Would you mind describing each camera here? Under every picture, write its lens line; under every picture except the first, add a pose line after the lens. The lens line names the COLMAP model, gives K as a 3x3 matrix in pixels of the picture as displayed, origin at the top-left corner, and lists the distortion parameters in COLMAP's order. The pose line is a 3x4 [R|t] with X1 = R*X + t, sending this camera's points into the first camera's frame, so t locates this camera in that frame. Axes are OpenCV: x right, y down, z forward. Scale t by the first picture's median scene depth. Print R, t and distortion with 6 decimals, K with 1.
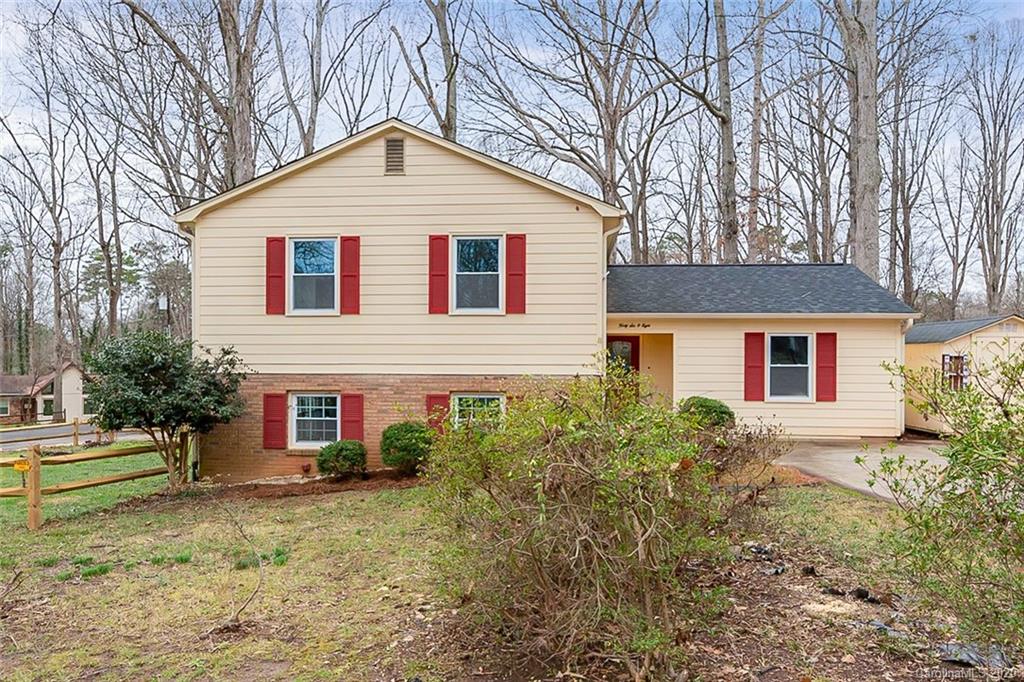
lens RADIAL K [[723.2, 0, 512.2], [0, 723.2, 365.3], [0, 0, 1]] dist [0.002071, 0.000036]
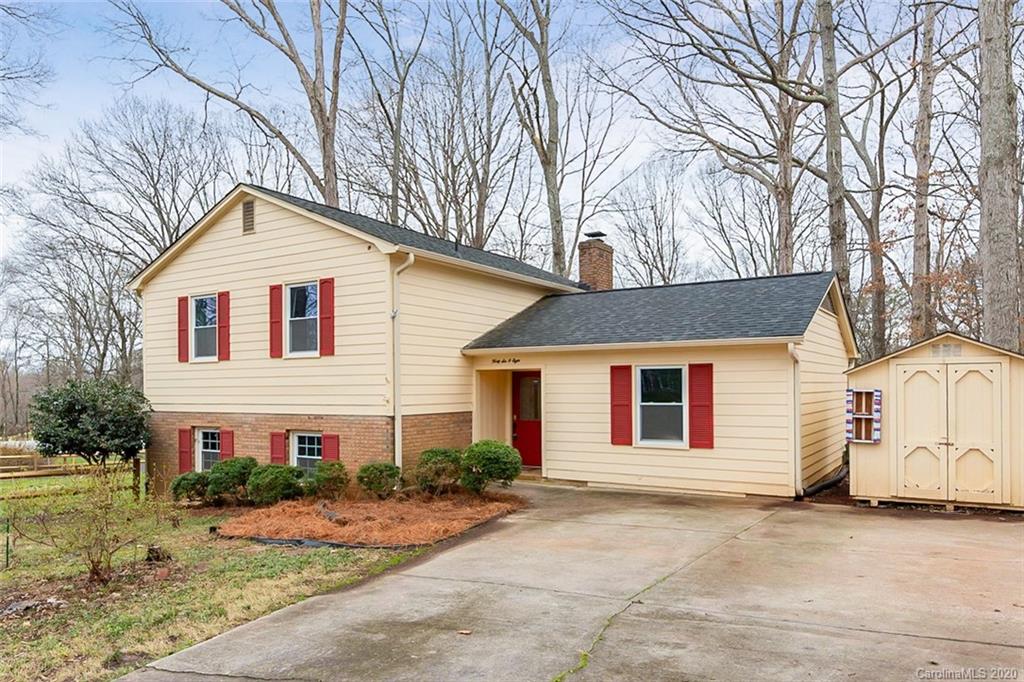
lens RADIAL K [[702.3, 0, 512.2], [0, 702.3, 384.9], [0, 0, 1]] dist [-0.001907, 0.000657]
pose [[0.888384, -0.011924, -0.458945, 0.678945], [0.008692, 0.999920, -0.009155, -0.017868], [0.459018, 0.004144, 0.888417, 0.226534]]
